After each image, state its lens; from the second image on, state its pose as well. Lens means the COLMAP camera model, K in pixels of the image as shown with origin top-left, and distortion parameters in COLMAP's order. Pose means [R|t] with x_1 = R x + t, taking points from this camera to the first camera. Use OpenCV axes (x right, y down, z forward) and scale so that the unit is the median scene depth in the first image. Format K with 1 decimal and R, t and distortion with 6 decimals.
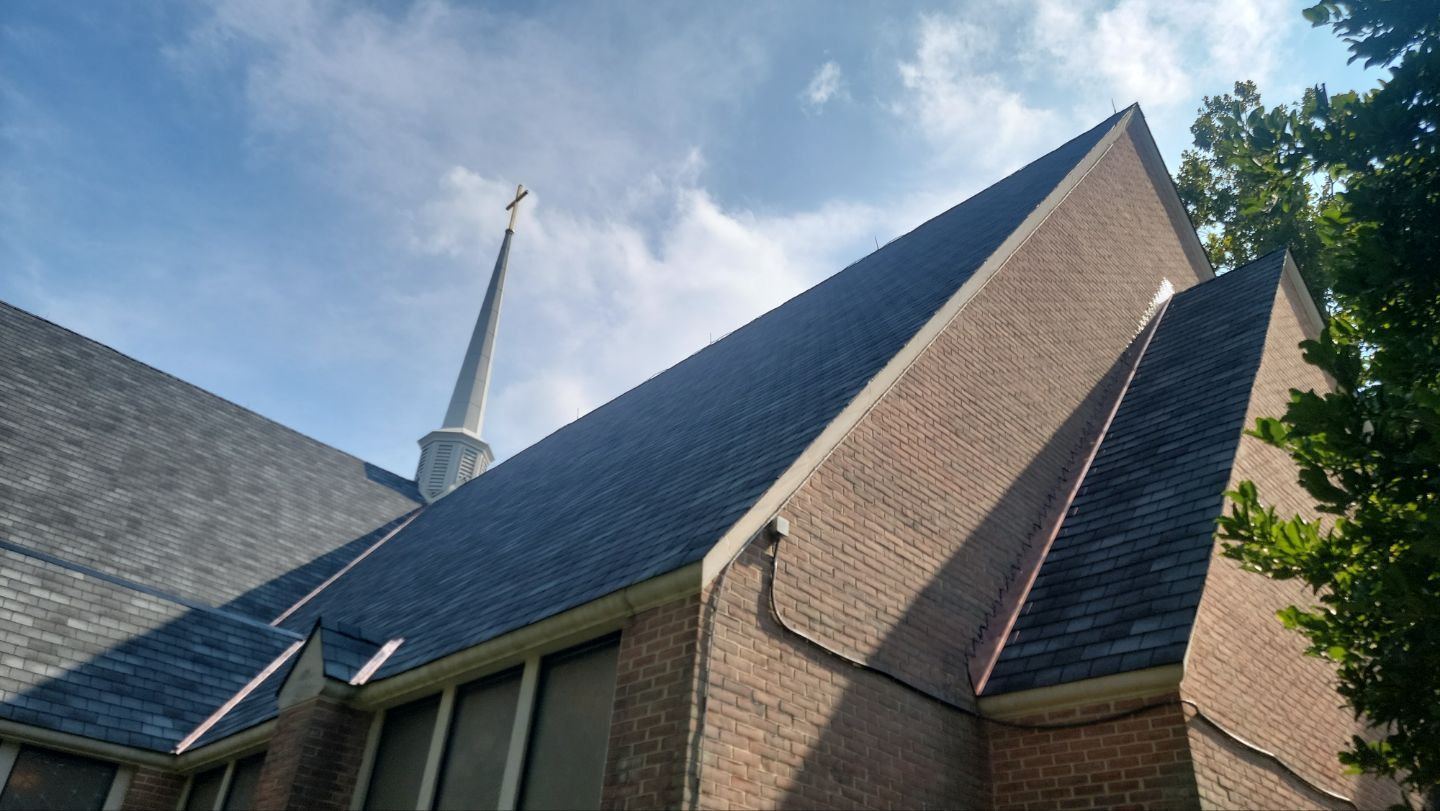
lens RADIAL K [[1010.8, 0, 720.0], [0, 1010.8, 405.5], [0, 0, 1]] dist [0.103326, -0.096470]
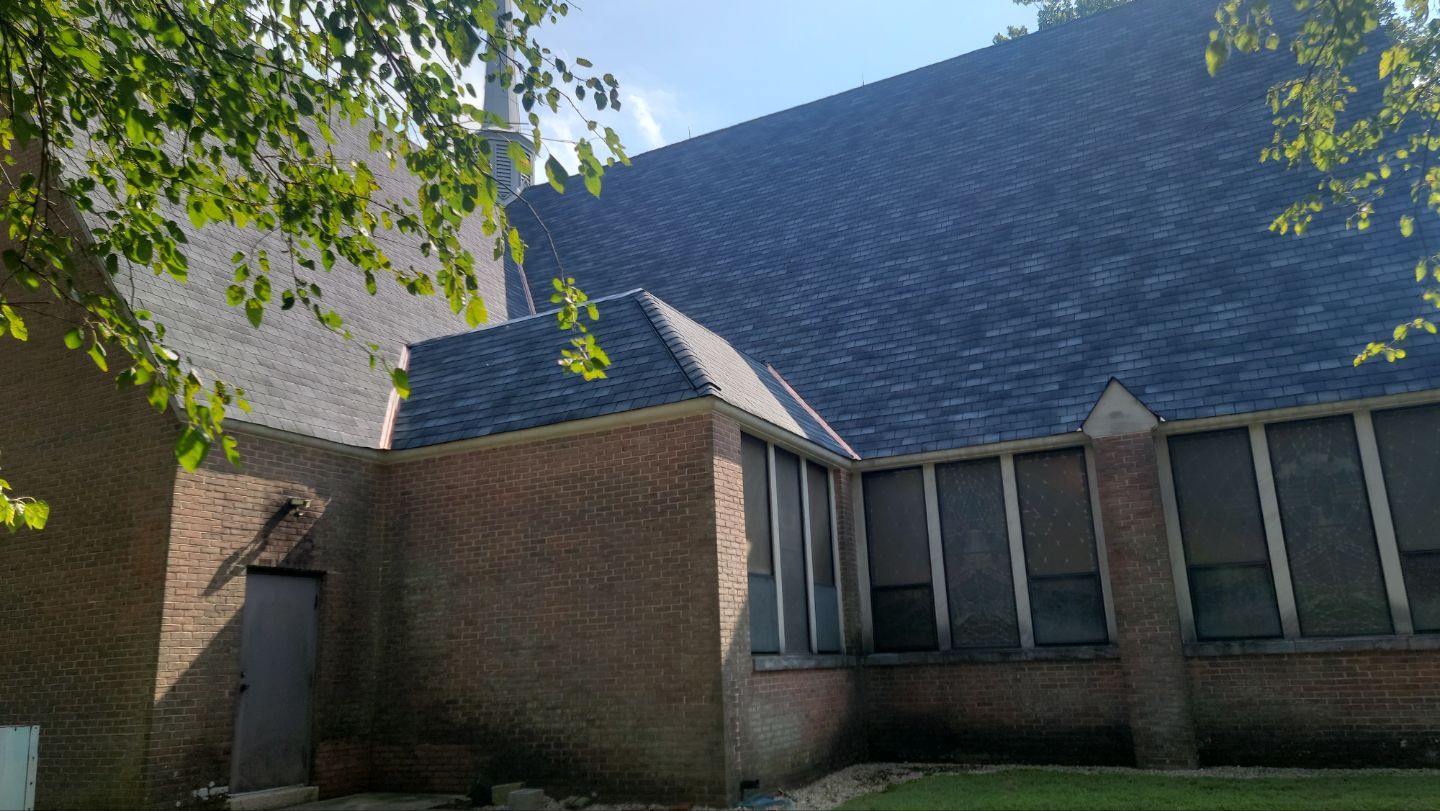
lens RADIAL K [[999.1, 0, 714.7], [0, 999.1, 429.3], [0, 0, 1]] dist [0.096273, -0.088285]
pose [[0.942022, -0.035856, 0.333630, -0.561600], [-0.082729, 0.938764, 0.334481, -0.065548], [-0.325193, -0.342689, 0.881370, -0.051298]]
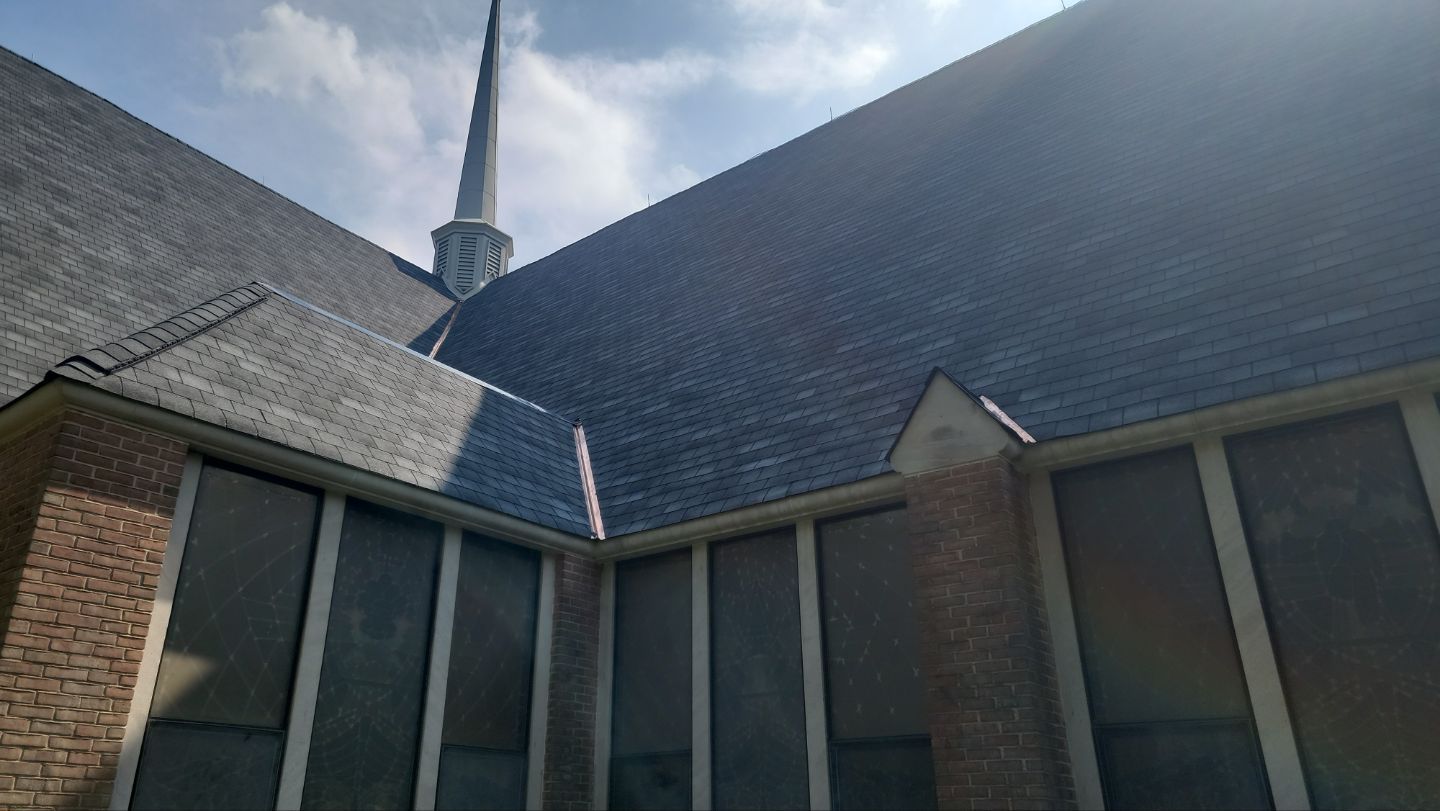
lens RADIAL K [[997.7, 0, 698.9], [0, 997.7, 401.1], [0, 0, 1]] dist [0.094447, -0.094734]
pose [[0.987960, -0.009110, 0.154439, -0.279068], [-0.017121, 0.985695, 0.167665, 0.038931], [-0.153757, -0.168290, 0.973672, 0.092446]]
